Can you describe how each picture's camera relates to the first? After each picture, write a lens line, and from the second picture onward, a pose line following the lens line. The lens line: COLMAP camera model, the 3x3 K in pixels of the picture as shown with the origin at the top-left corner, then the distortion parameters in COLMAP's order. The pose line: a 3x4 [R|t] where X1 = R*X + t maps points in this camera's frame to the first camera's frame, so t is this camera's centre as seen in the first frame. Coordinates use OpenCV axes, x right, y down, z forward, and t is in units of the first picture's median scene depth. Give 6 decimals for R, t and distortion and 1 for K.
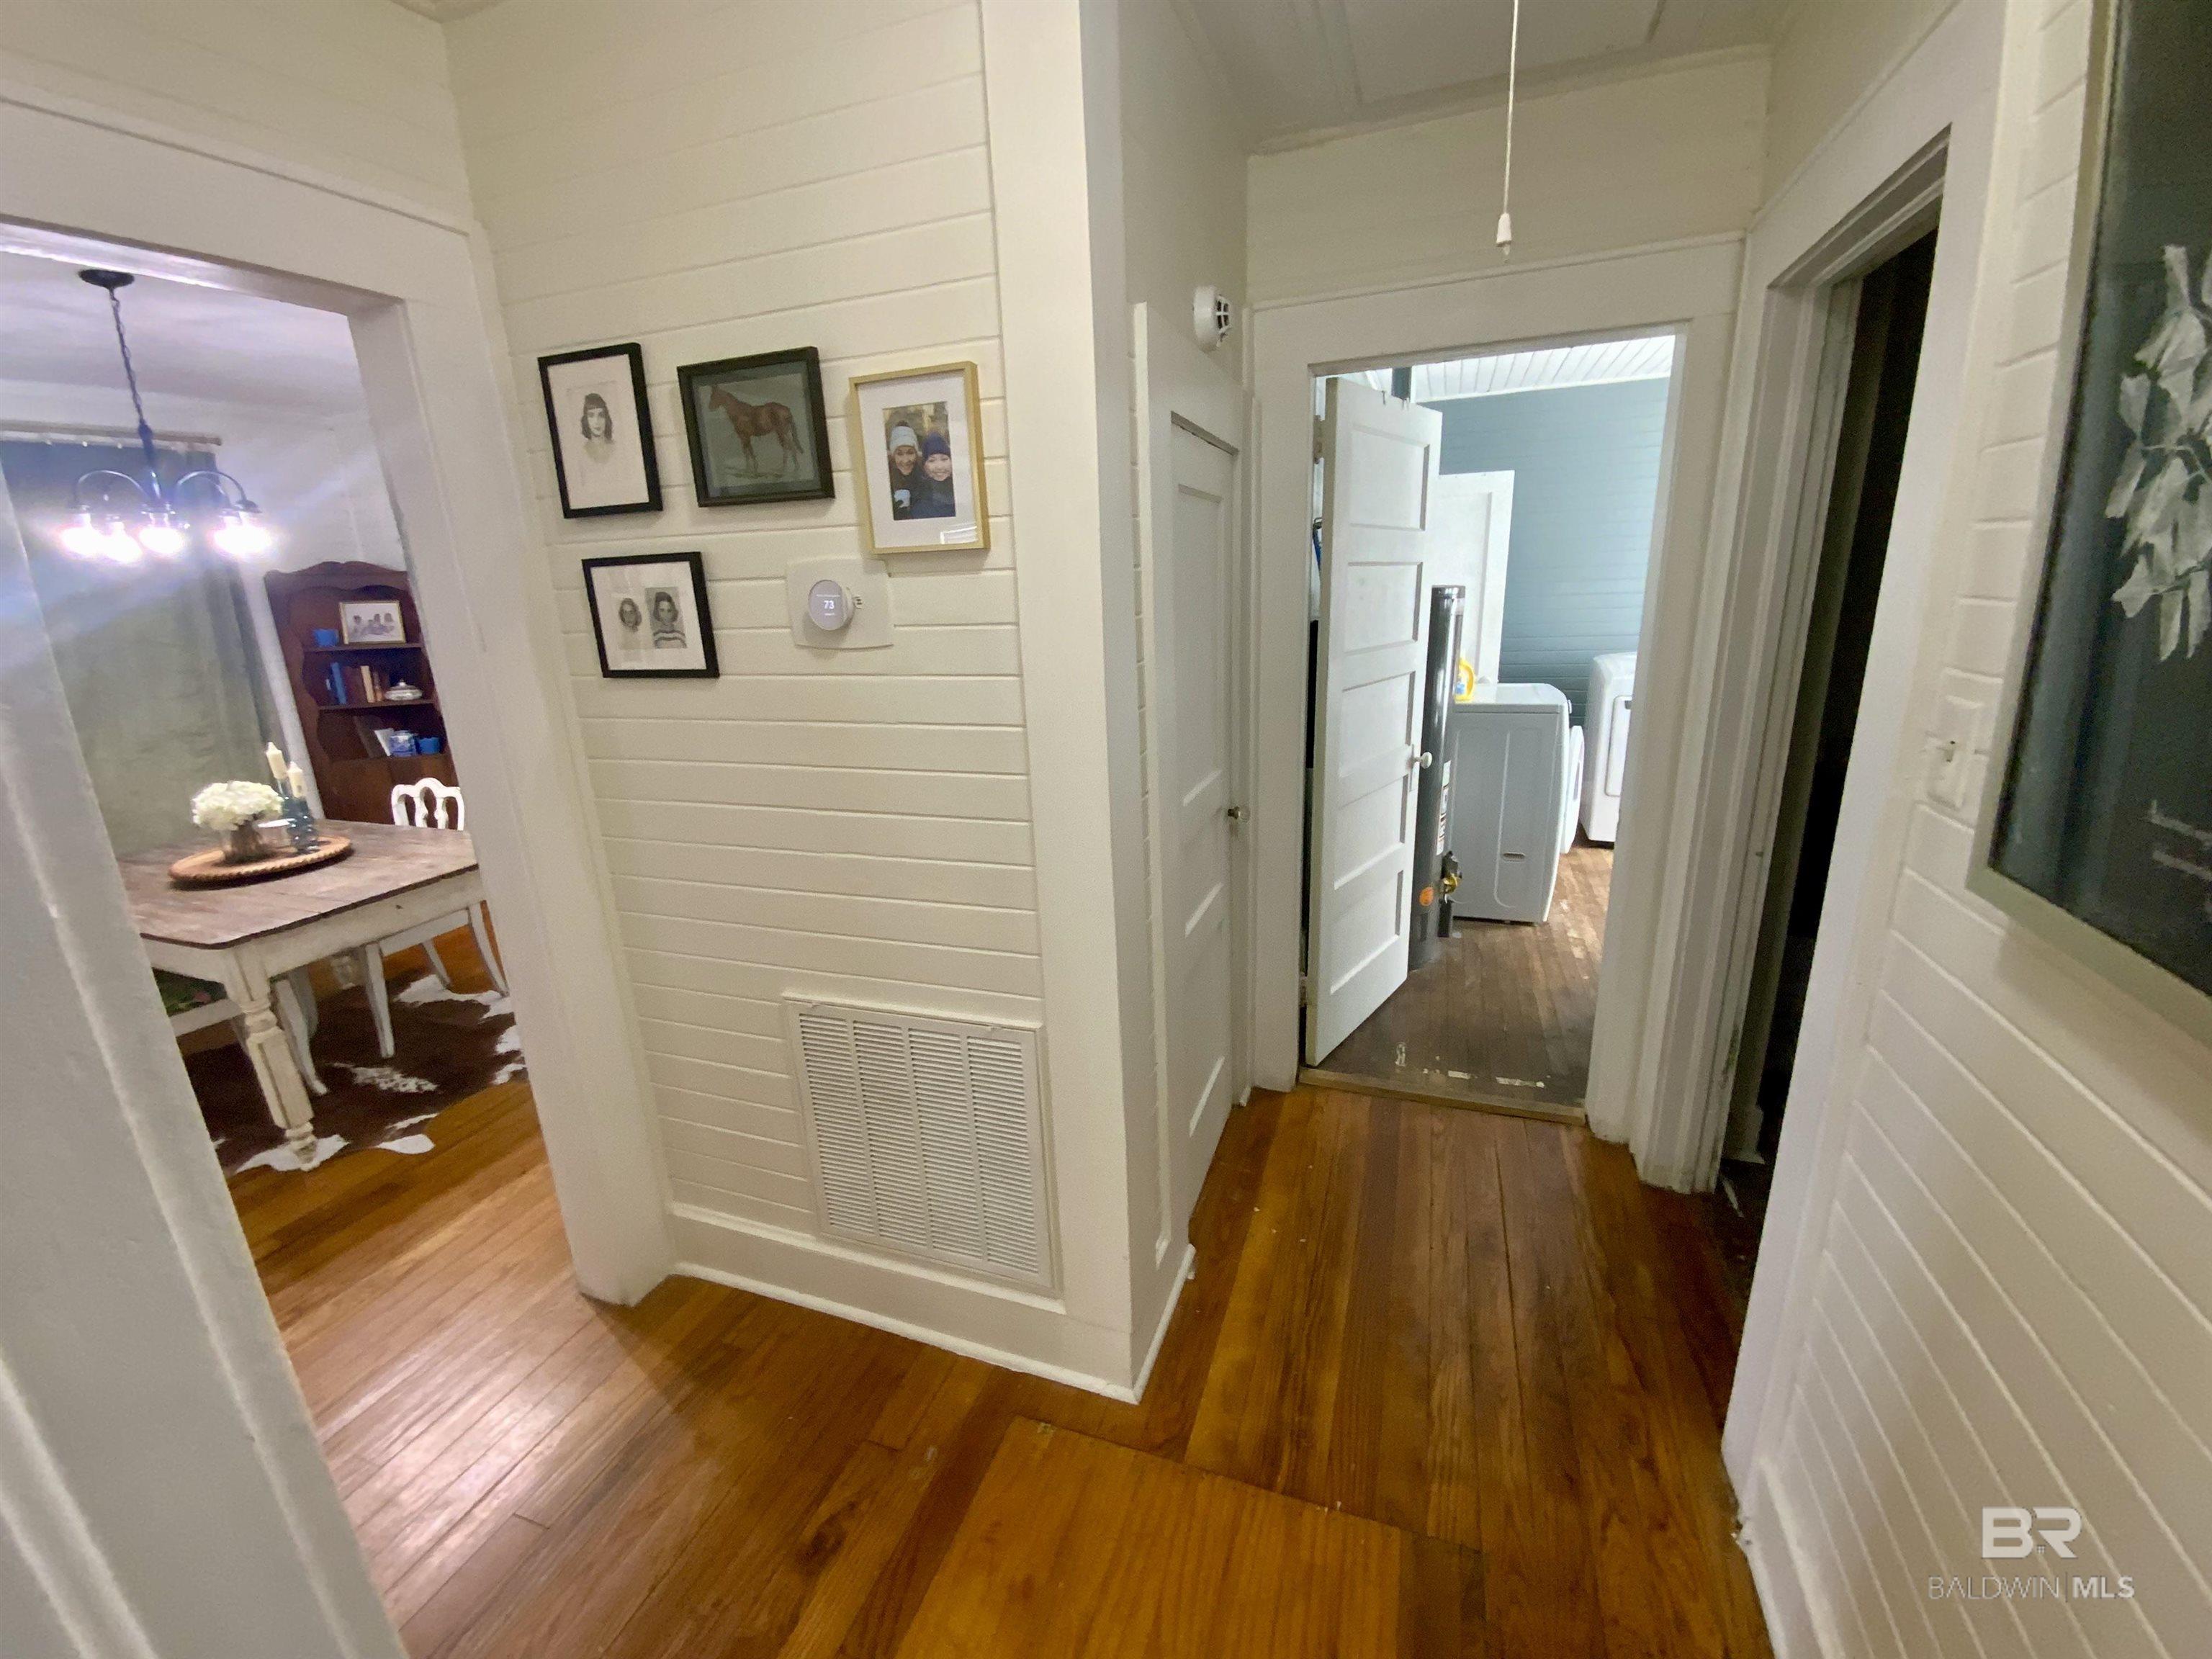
lens RADIAL K [[899.6, 0, 1110.2], [0, 899.6, 827.5], [0, 0, 1]] dist [0.002633, -0.004053]
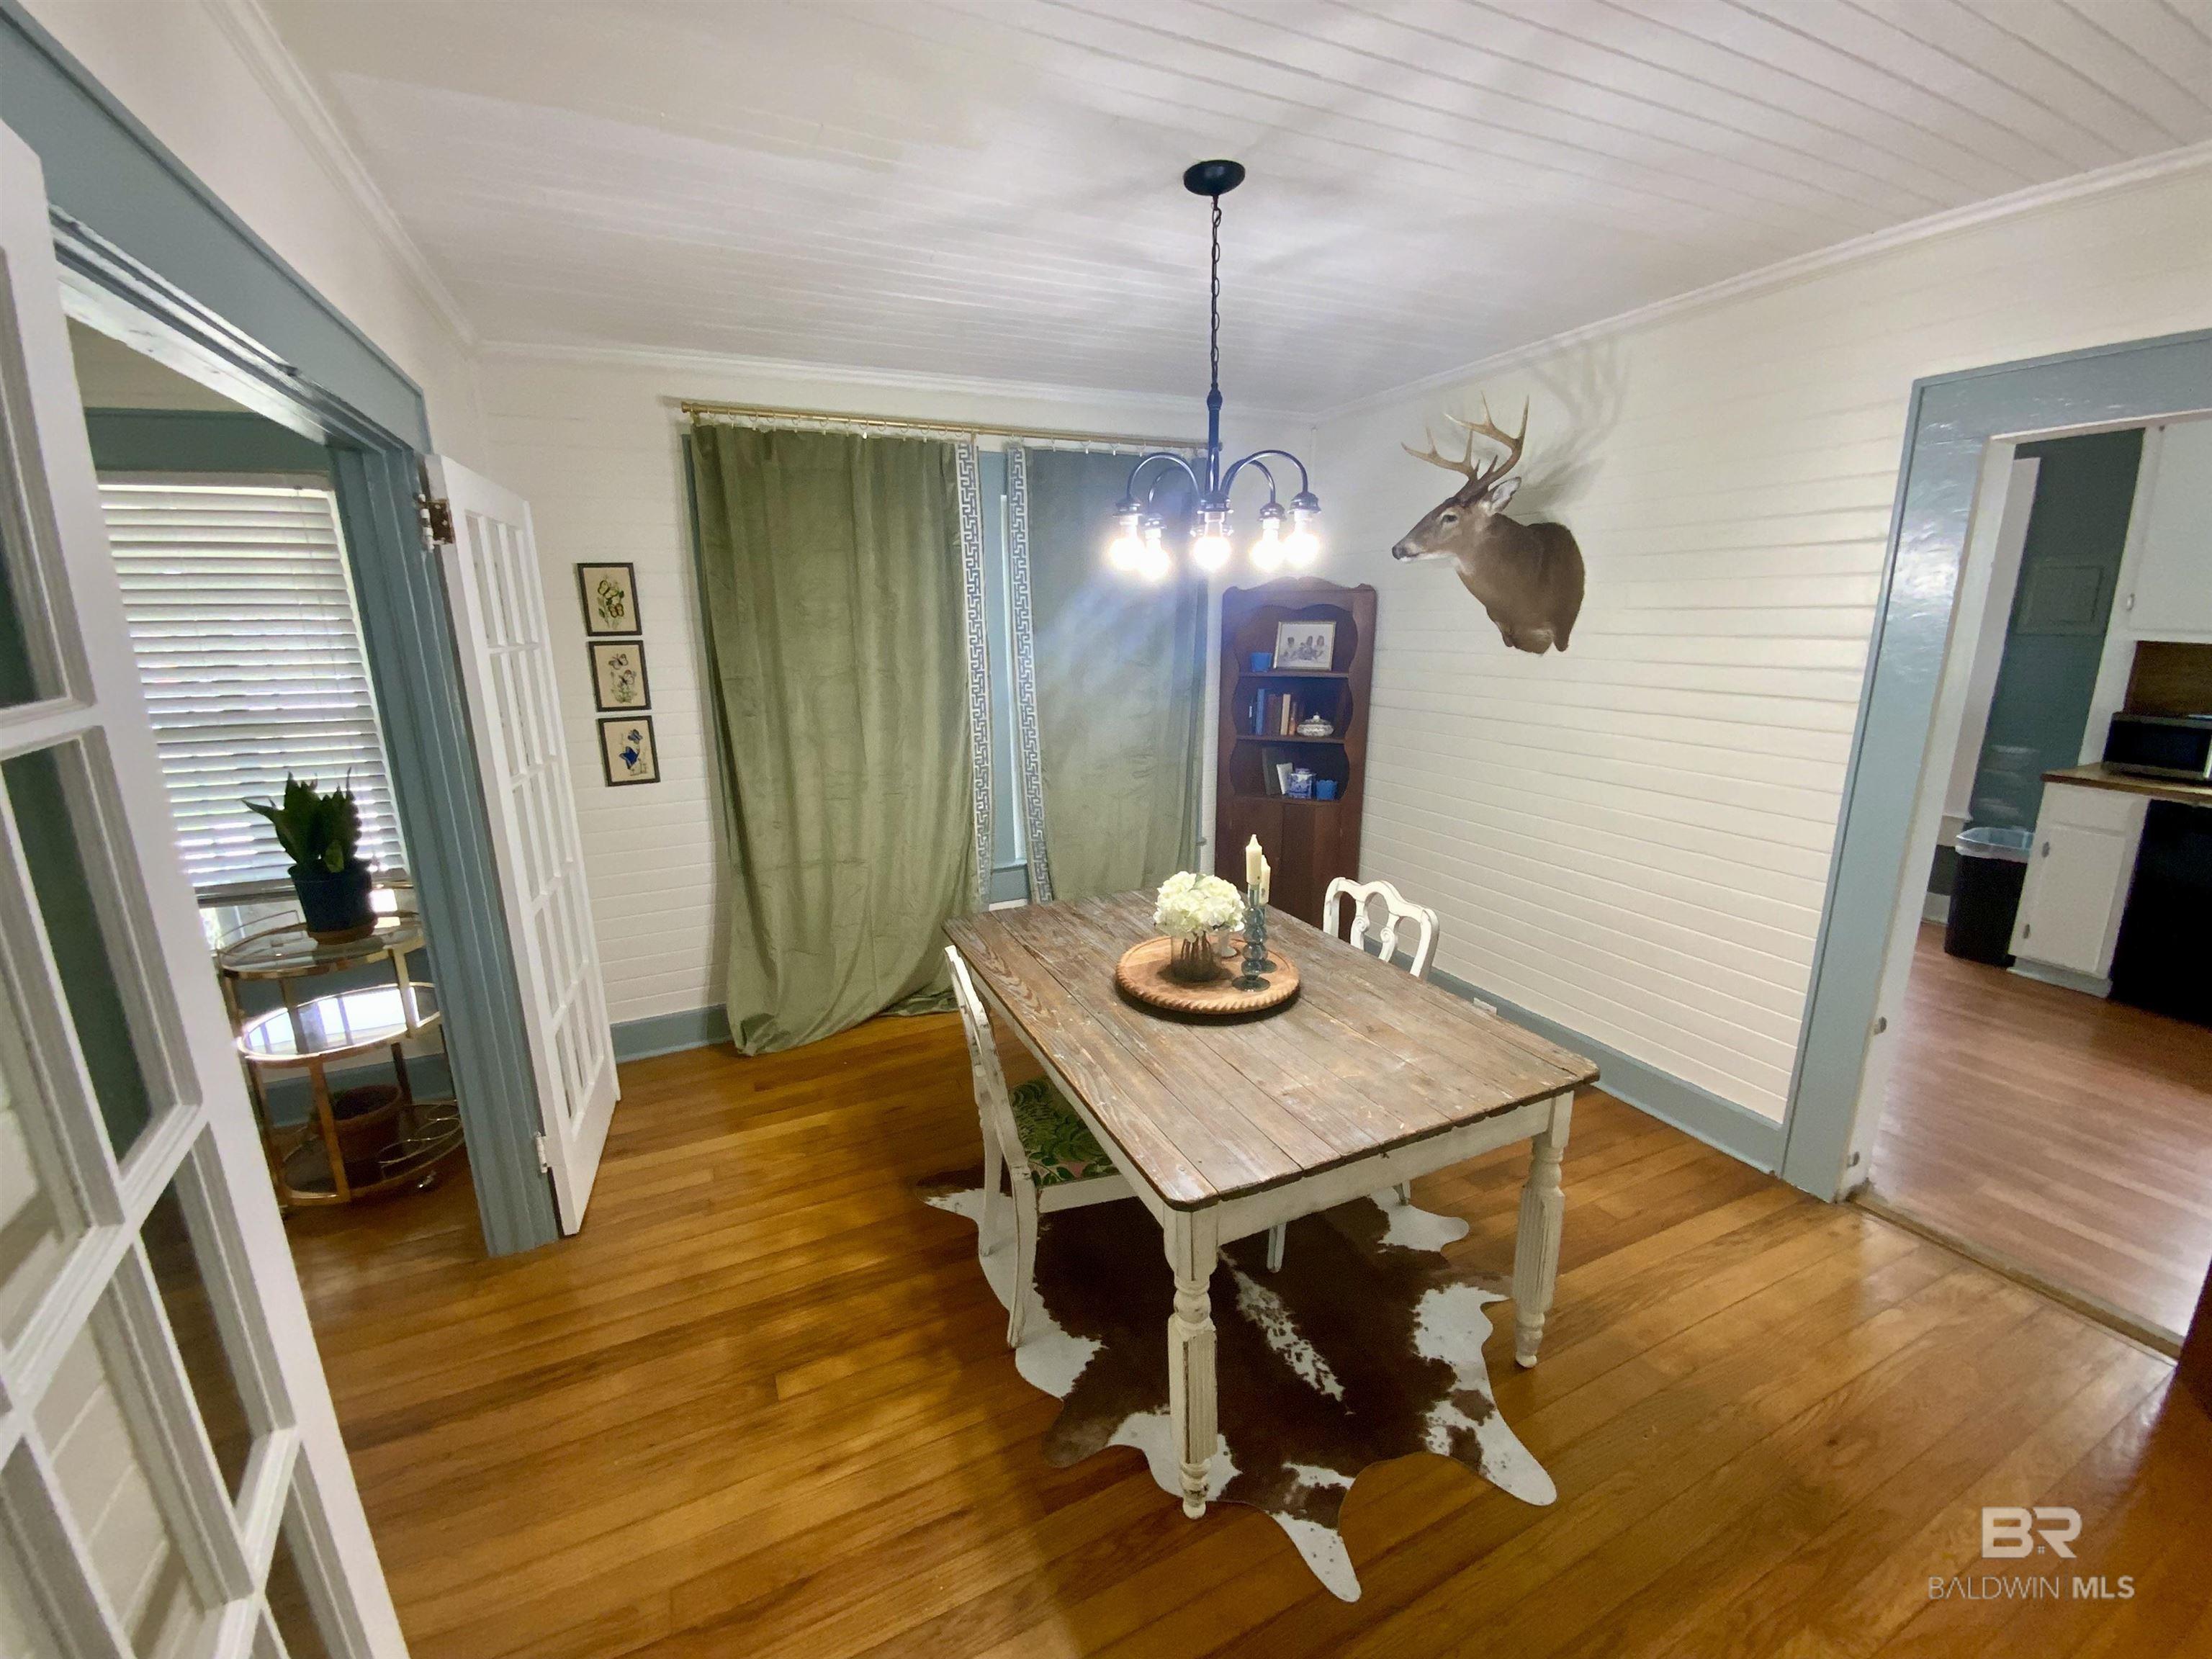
lens RADIAL K [[899.6, 0, 1104.1], [0, 899.6, 830.1], [0, 0, 1]] dist [0.002633, -0.004053]
pose [[0.704614, 0.192903, -0.682867, -0.427940], [-0.197975, 0.977568, 0.071873, -0.101184], [0.681414, 0.084548, 0.726999, 0.320624]]
